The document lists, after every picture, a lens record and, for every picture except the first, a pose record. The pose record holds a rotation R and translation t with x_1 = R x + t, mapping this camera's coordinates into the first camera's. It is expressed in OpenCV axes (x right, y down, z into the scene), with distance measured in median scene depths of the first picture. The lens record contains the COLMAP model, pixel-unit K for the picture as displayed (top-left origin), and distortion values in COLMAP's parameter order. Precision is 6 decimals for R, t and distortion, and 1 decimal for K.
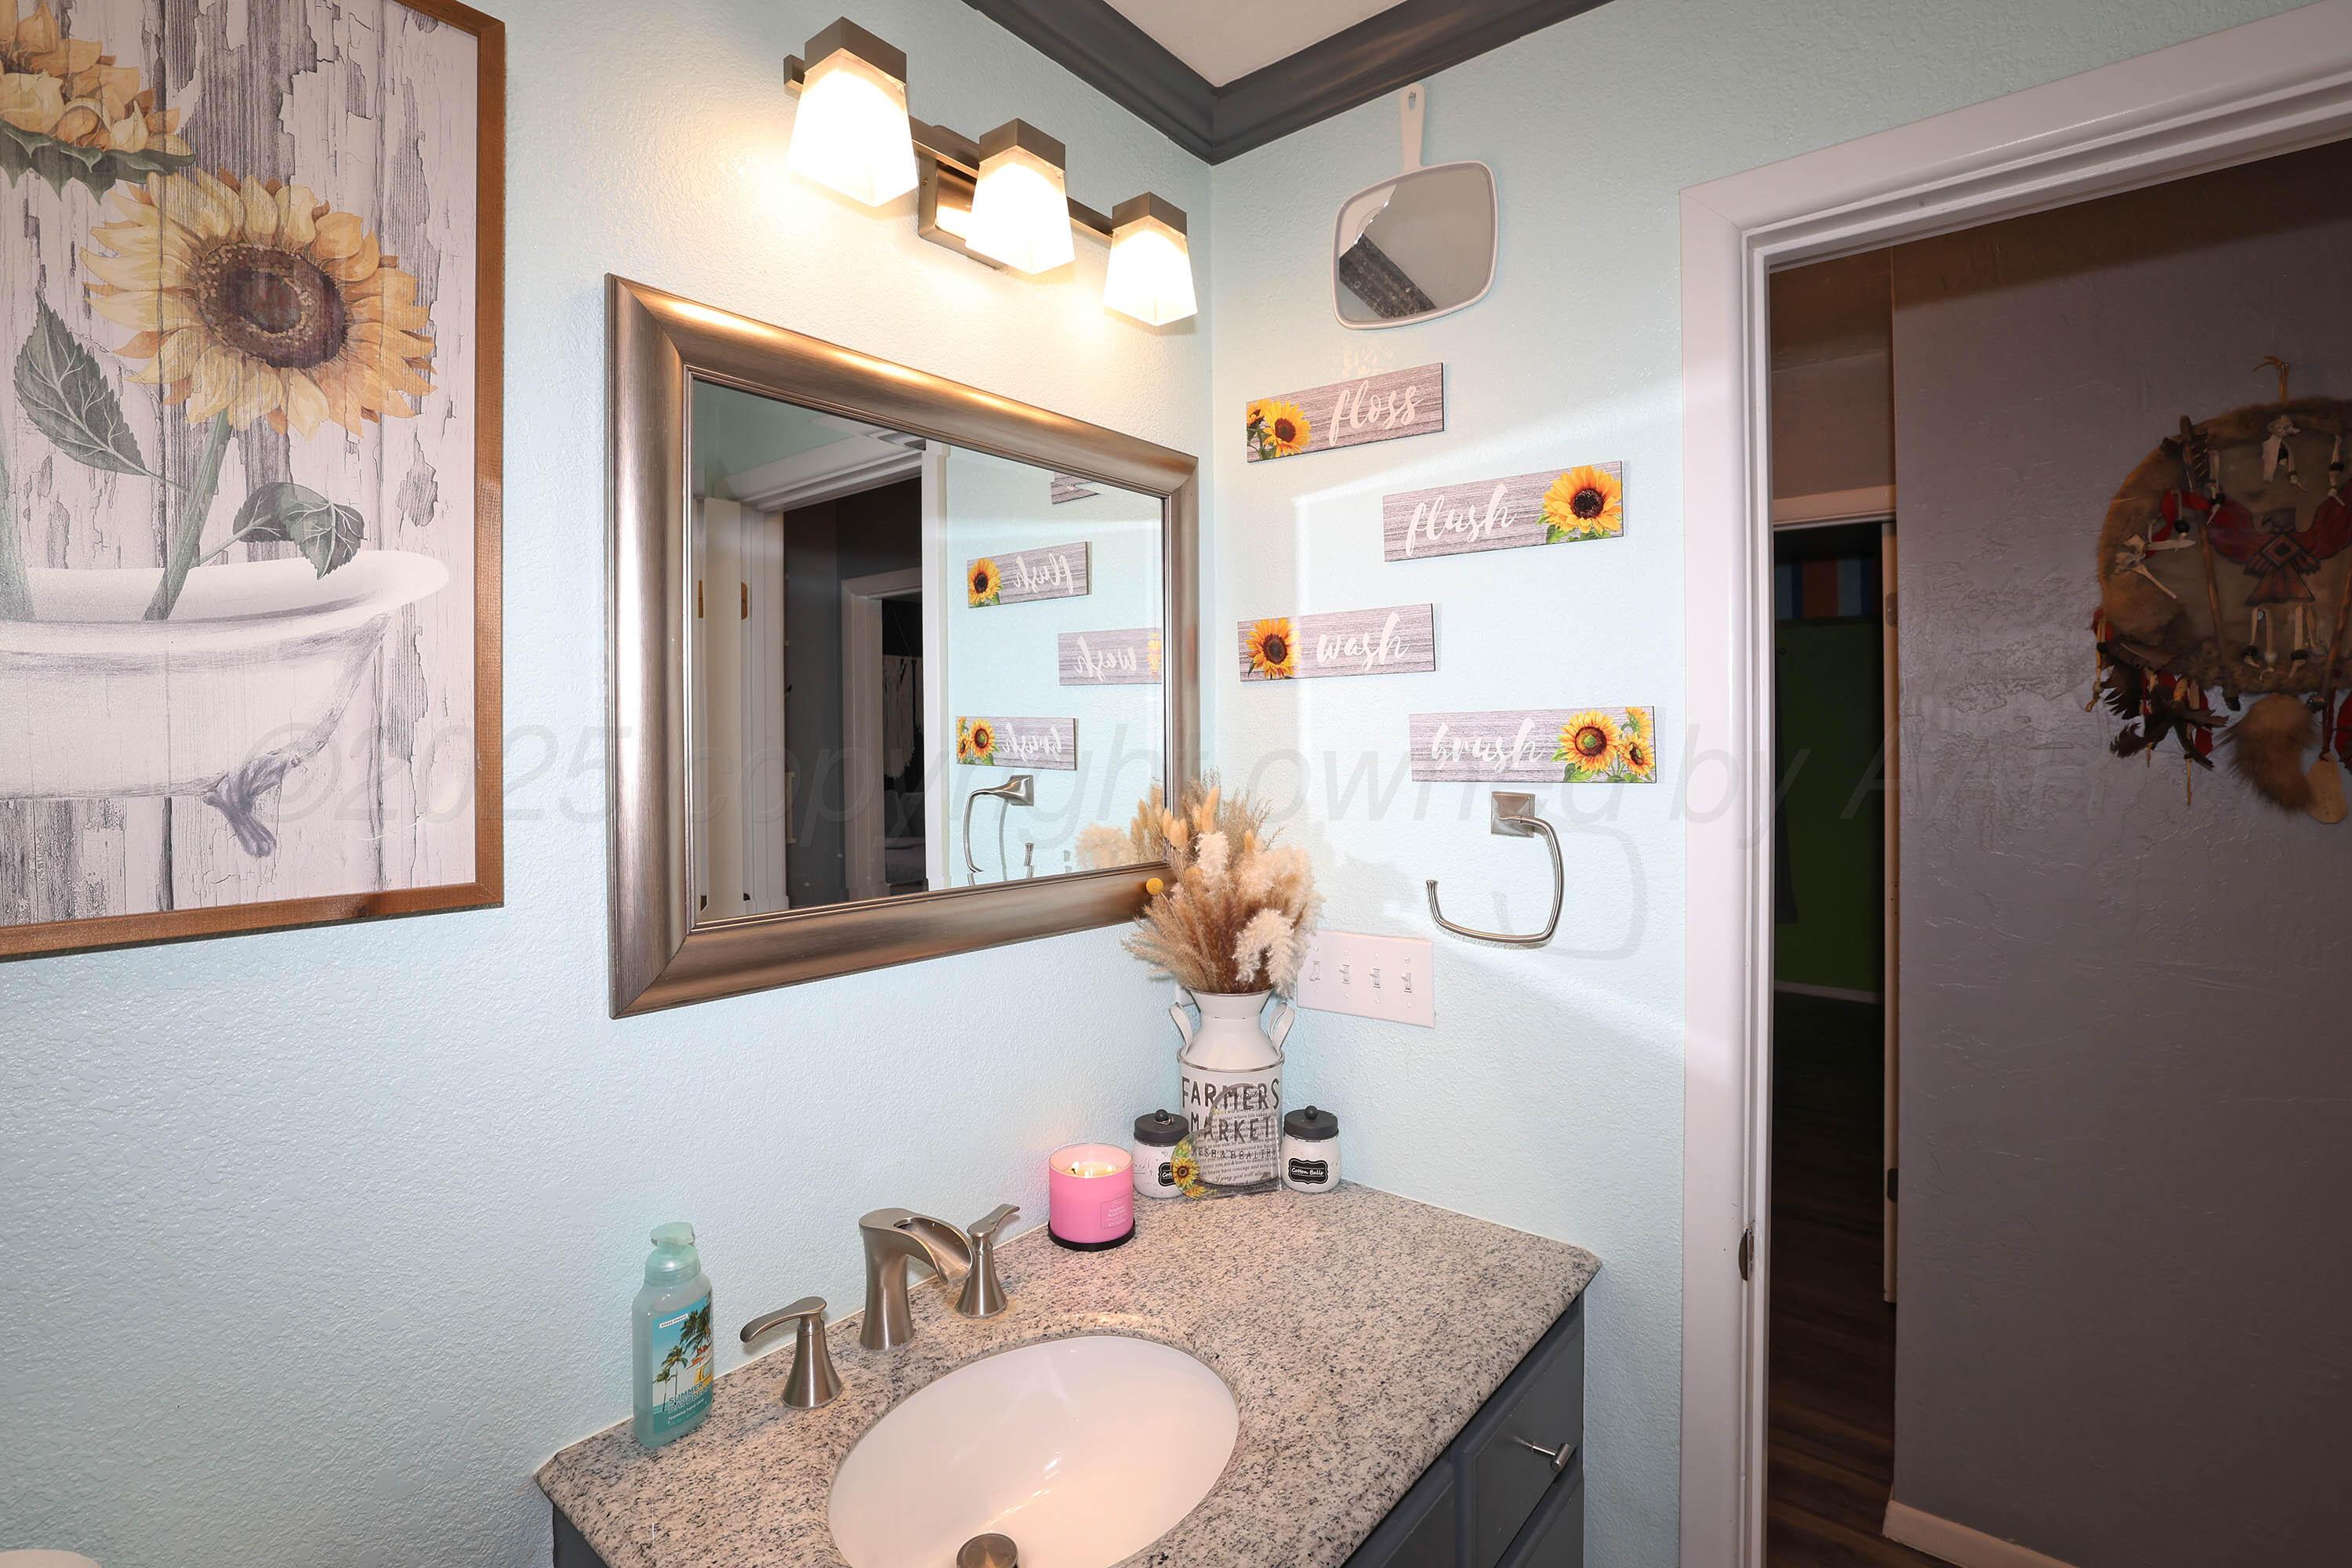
lens RADIAL K [[1080.3, 0, 1187.9], [0, 1080.3, 762.5], [0, 0, 1]] dist [-0.050078, 0.016085]
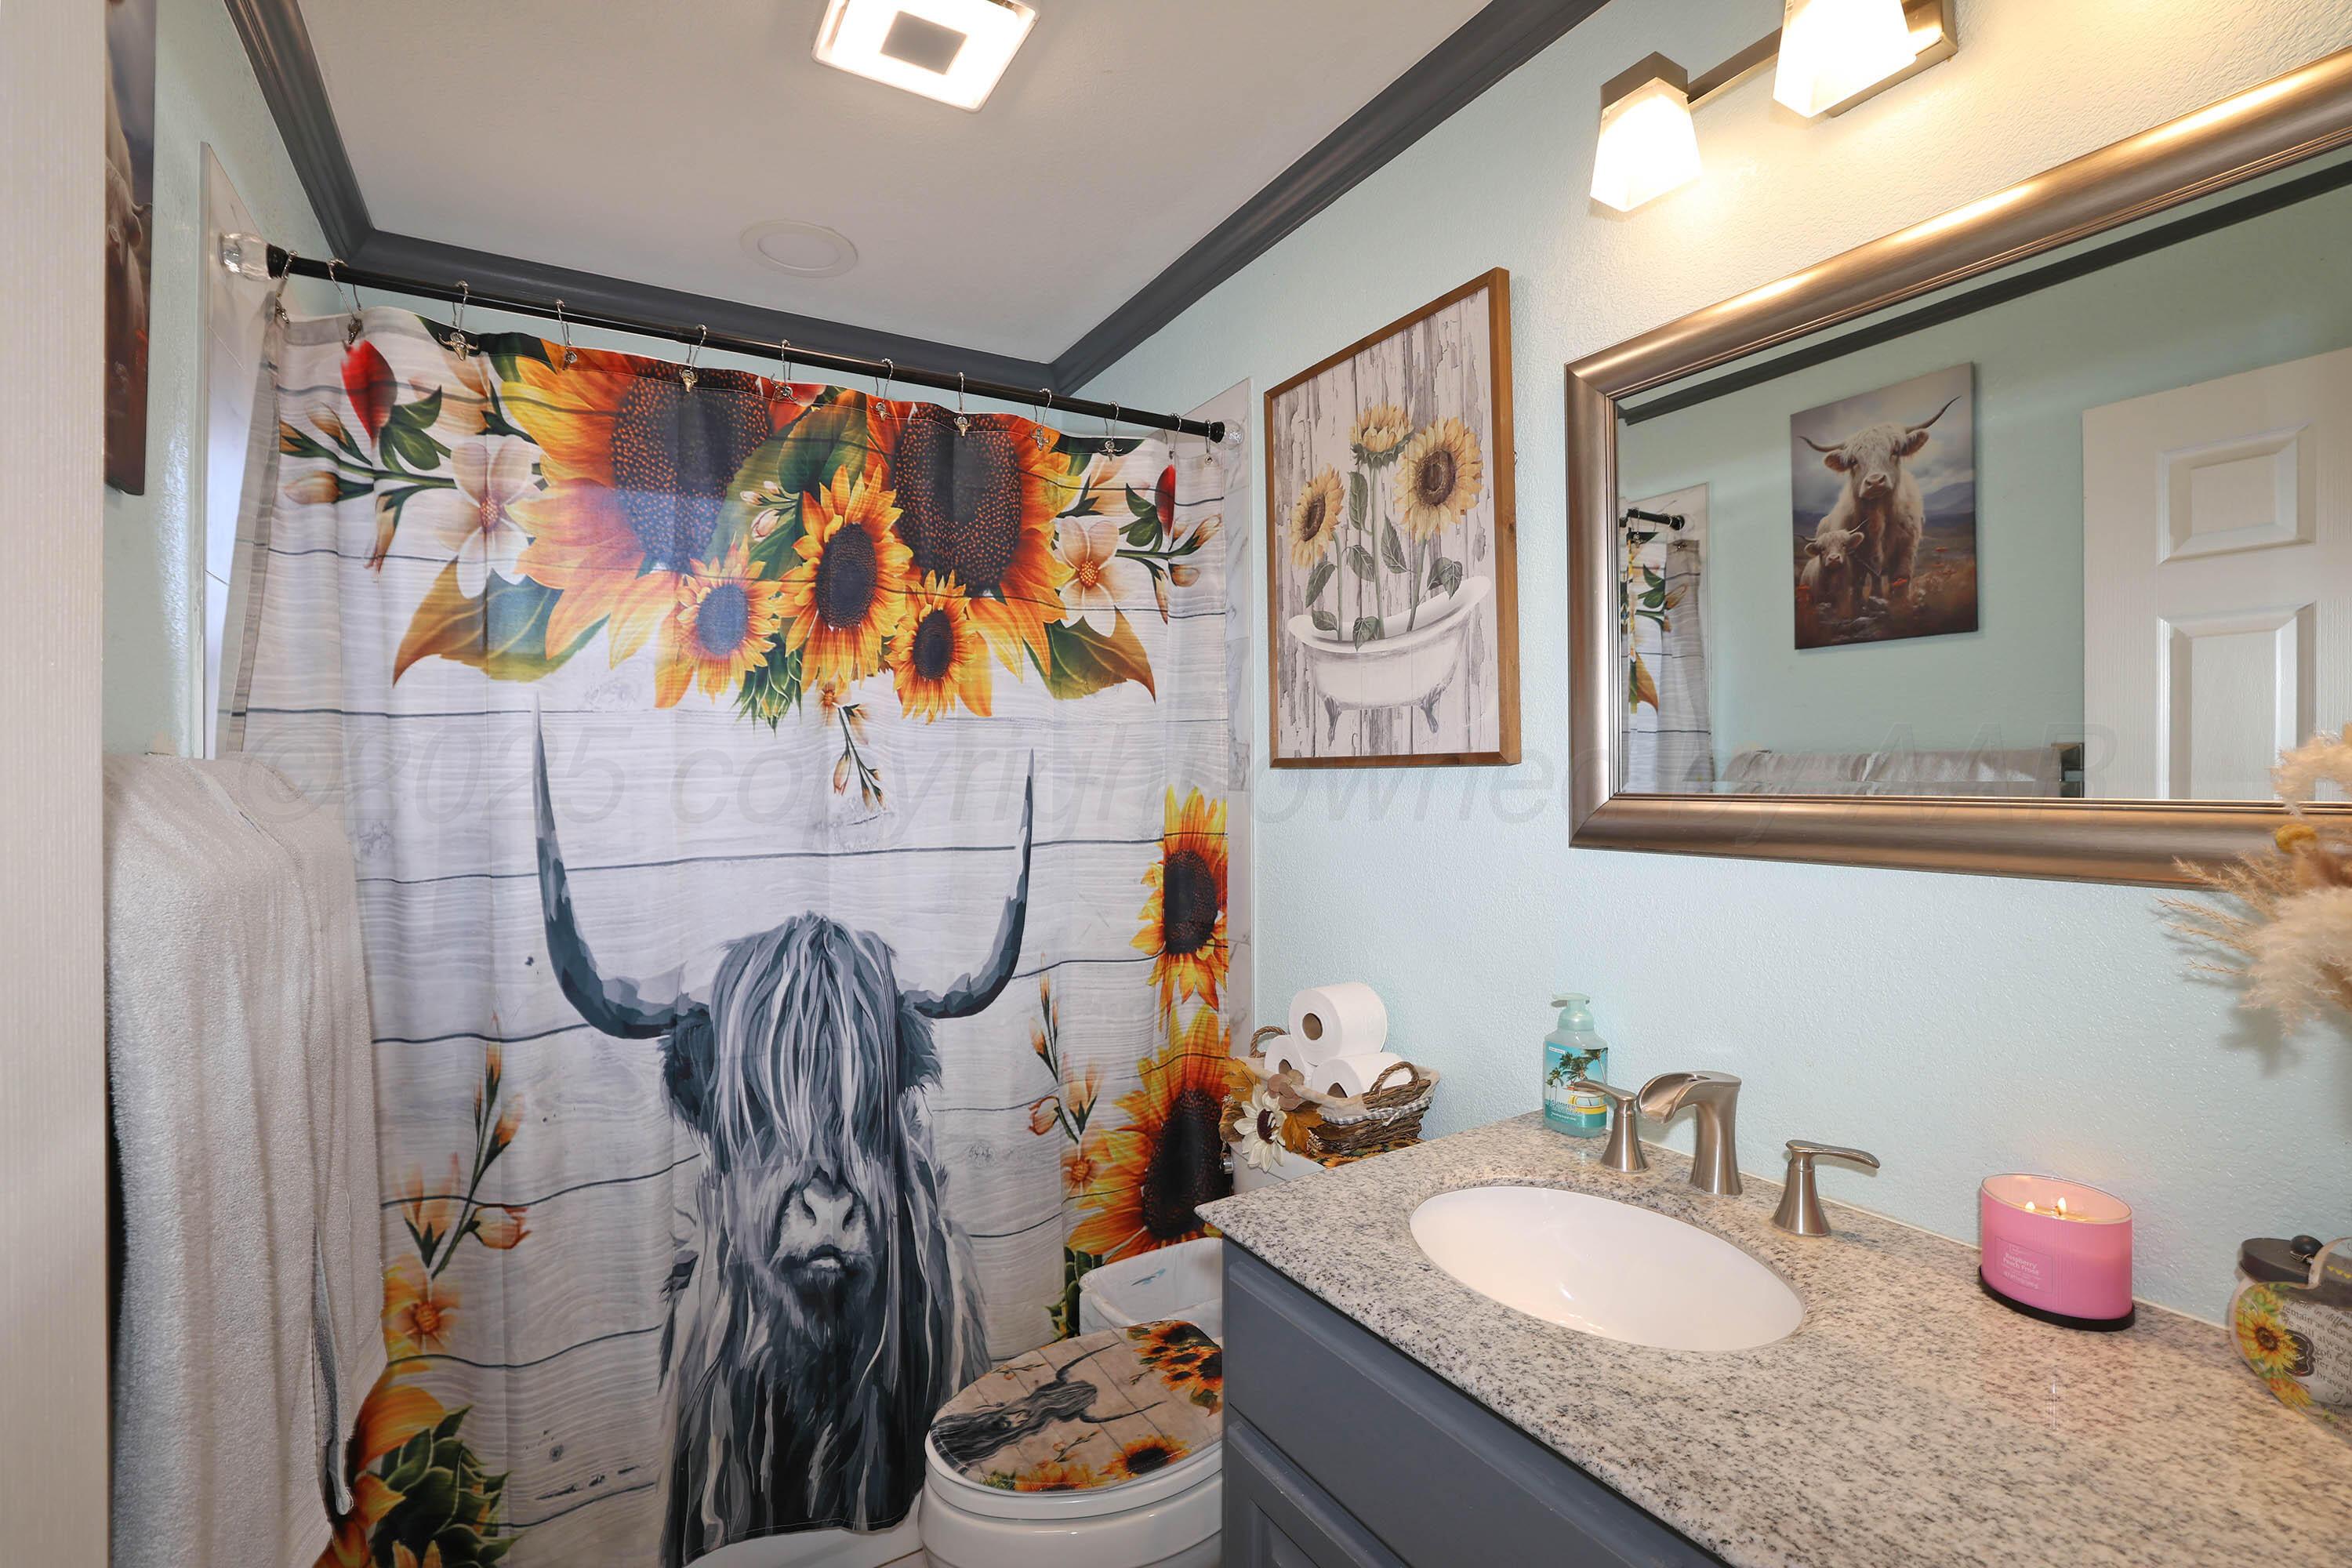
lens RADIAL K [[1080.3, 0, 1187.9], [0, 1080.3, 762.5], [0, 0, 1]] dist [-0.050078, 0.016085]
pose [[-0.326954, -0.002581, -0.945037, 1.353878], [-0.005854, 0.999983, -0.000706, 0.151763], [0.945022, 0.005302, -0.326963, 1.212166]]
